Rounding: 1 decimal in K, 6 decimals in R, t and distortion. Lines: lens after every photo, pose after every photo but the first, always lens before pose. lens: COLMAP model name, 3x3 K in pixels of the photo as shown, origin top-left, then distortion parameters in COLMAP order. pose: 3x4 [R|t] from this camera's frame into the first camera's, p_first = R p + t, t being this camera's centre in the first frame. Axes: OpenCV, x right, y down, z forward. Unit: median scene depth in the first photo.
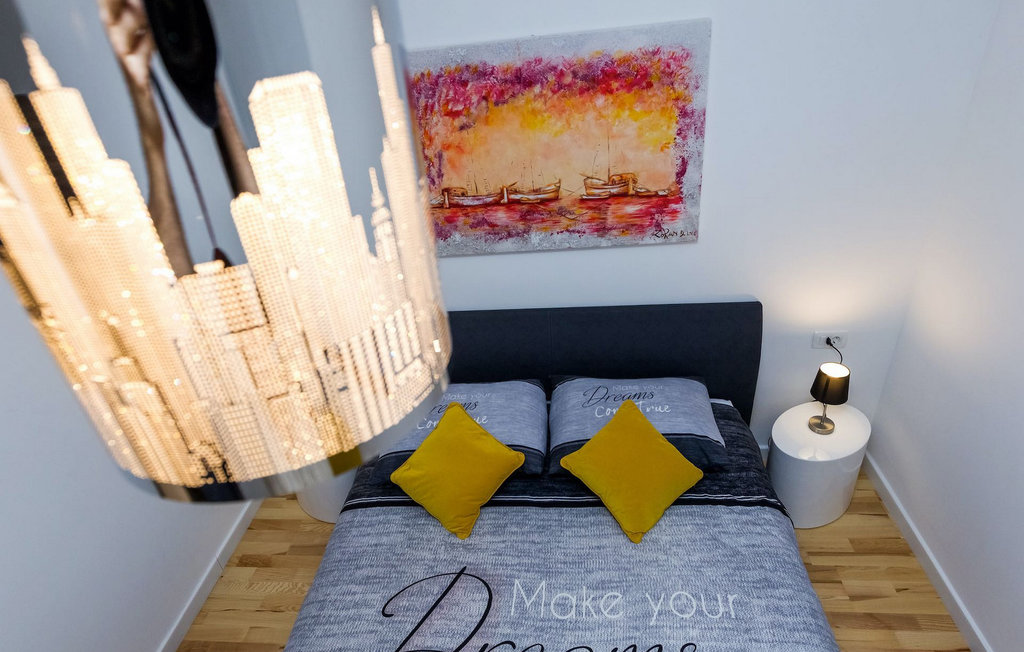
lens RADIAL K [[600.9, 0, 508.0], [0, 600.9, 328.6], [0, 0, 1]] dist [0.003728, 0.000865]
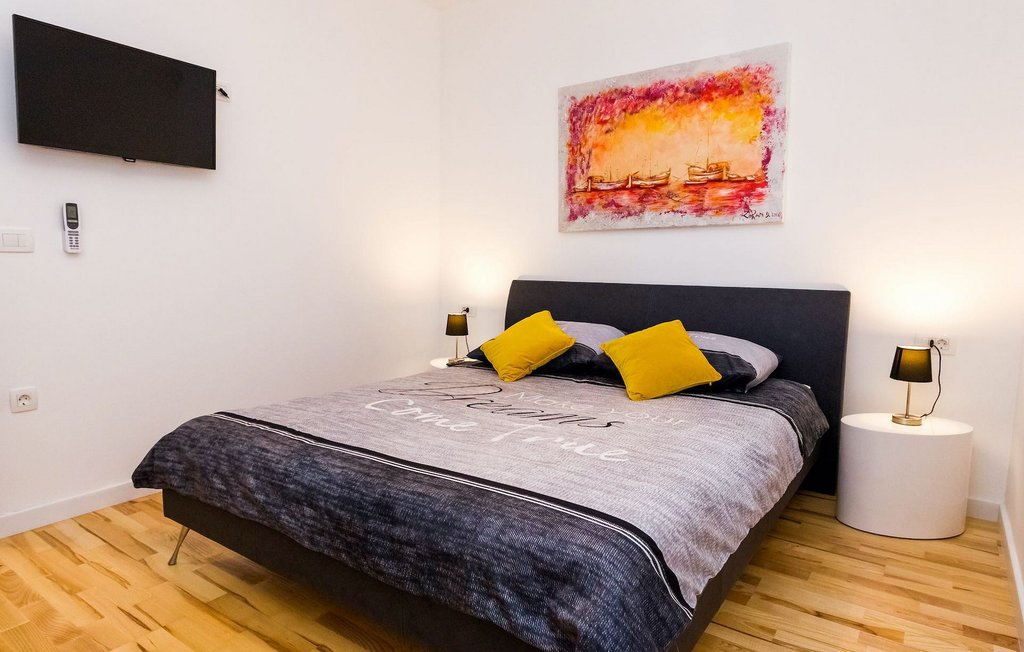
lens RADIAL K [[600.9, 0, 515.3], [0, 600.9, 324.8], [0, 0, 1]] dist [0.003728, 0.000865]
pose [[0.859783, 0.145245, -0.489569, 0.487475], [-0.332032, 0.887385, -0.319847, 0.583859], [0.387980, 0.437552, 0.811184, -0.038981]]
